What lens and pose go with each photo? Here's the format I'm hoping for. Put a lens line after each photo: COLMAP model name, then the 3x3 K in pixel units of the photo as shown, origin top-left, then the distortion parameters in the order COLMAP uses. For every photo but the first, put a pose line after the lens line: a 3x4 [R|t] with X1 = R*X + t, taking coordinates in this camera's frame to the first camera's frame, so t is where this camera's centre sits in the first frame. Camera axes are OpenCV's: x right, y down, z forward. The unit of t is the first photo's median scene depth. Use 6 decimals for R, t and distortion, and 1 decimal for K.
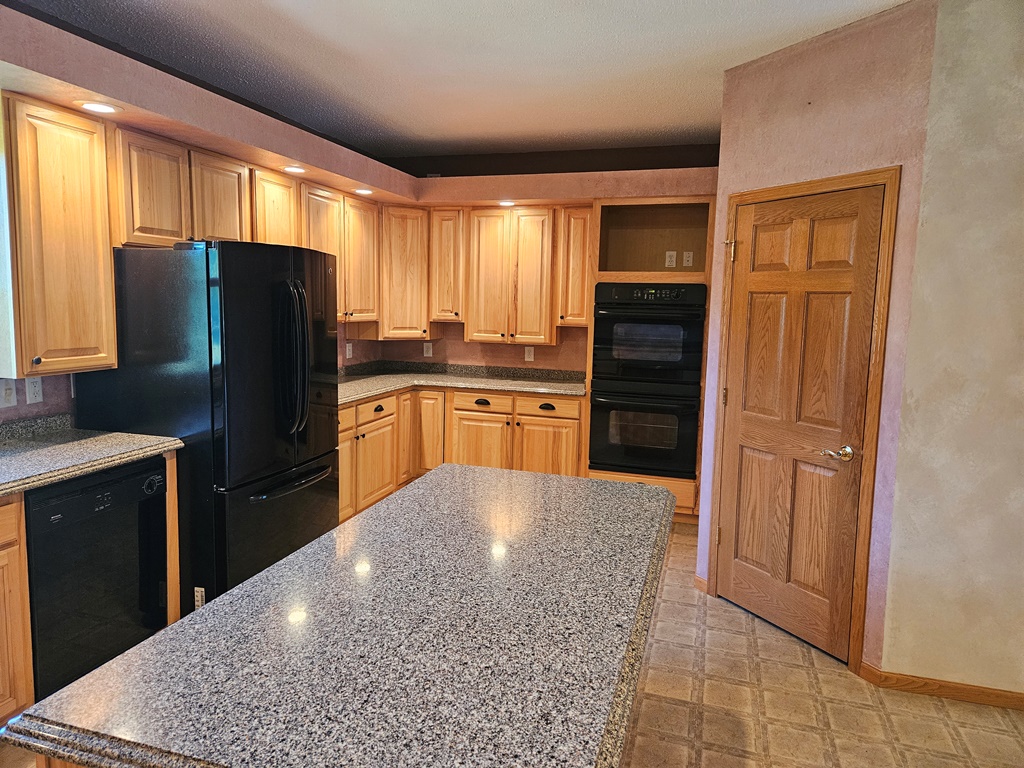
lens RADIAL K [[679.9, 0, 509.5], [0, 679.9, 380.0], [0, 0, 1]] dist [0.090030, -0.073935]
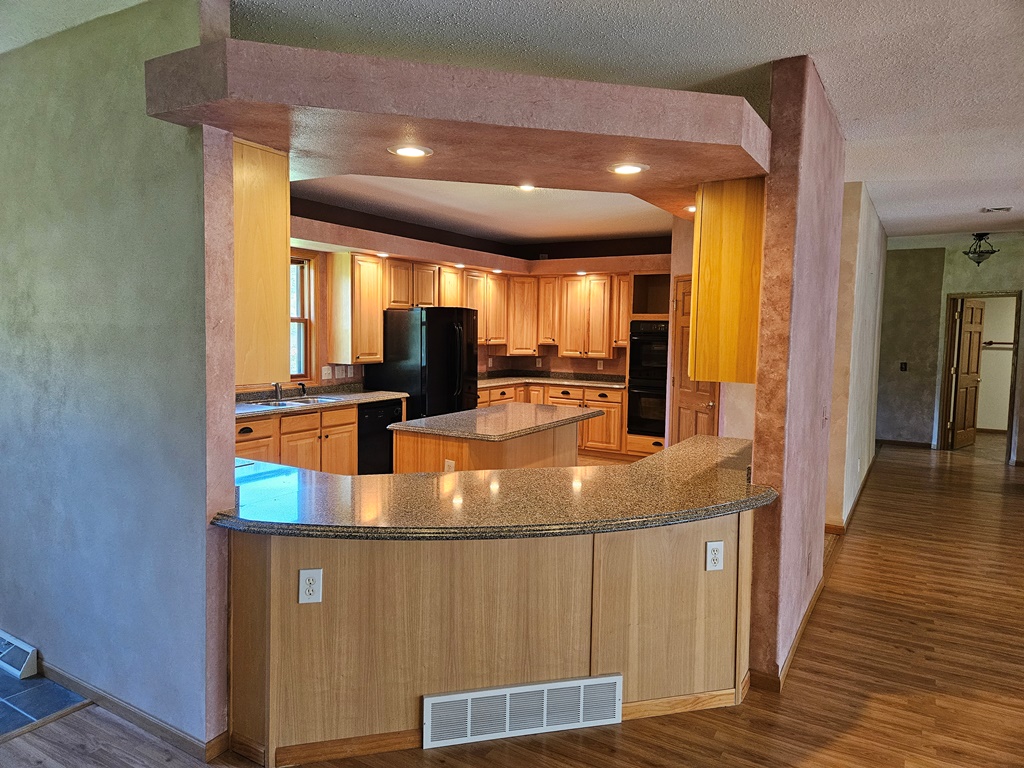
lens RADIAL K [[679.9, 0, 509.5], [0, 679.9, 380.0], [0, 0, 1]] dist [0.090030, -0.073935]
pose [[0.970662, 0.010782, -0.240207, 0.234627], [-0.021646, 0.998856, -0.042634, 0.078272], [0.239473, 0.046583, 0.969785, -0.664252]]
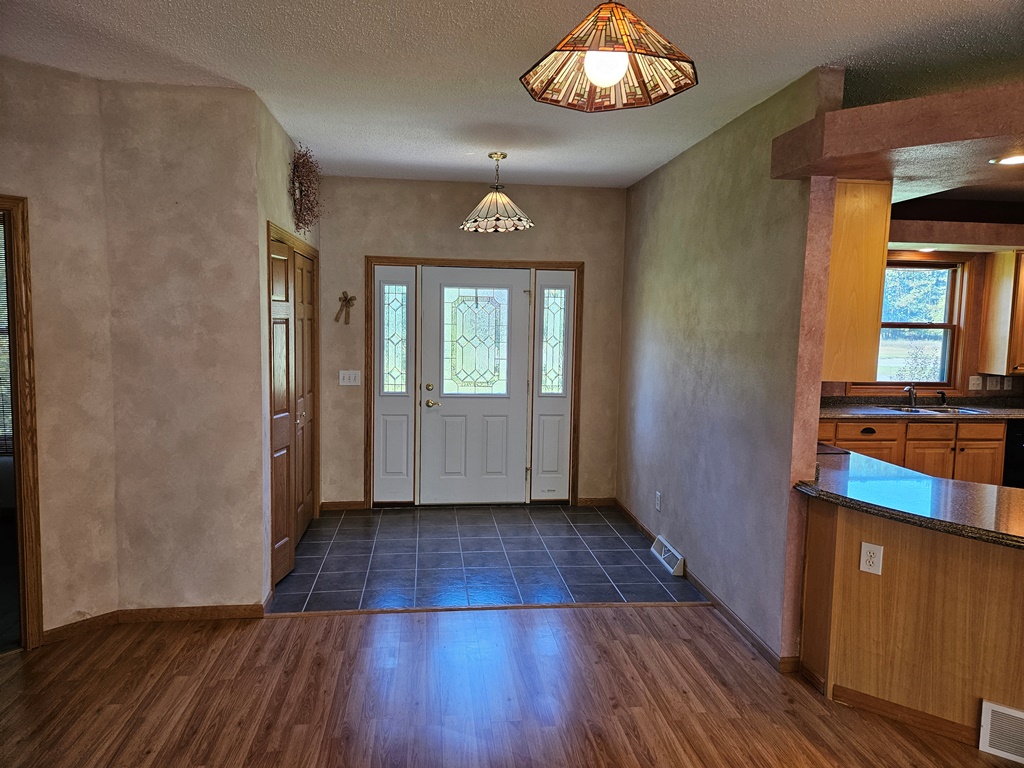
lens RADIAL K [[679.9, 0, 509.5], [0, 679.9, 380.0], [0, 0, 1]] dist [0.090030, -0.073935]
pose [[0.407363, 0.063231, -0.911075, 0.370328], [-0.116818, 0.993013, 0.016686, 0.086640], [0.905764, 0.099632, 0.411903, -0.734054]]
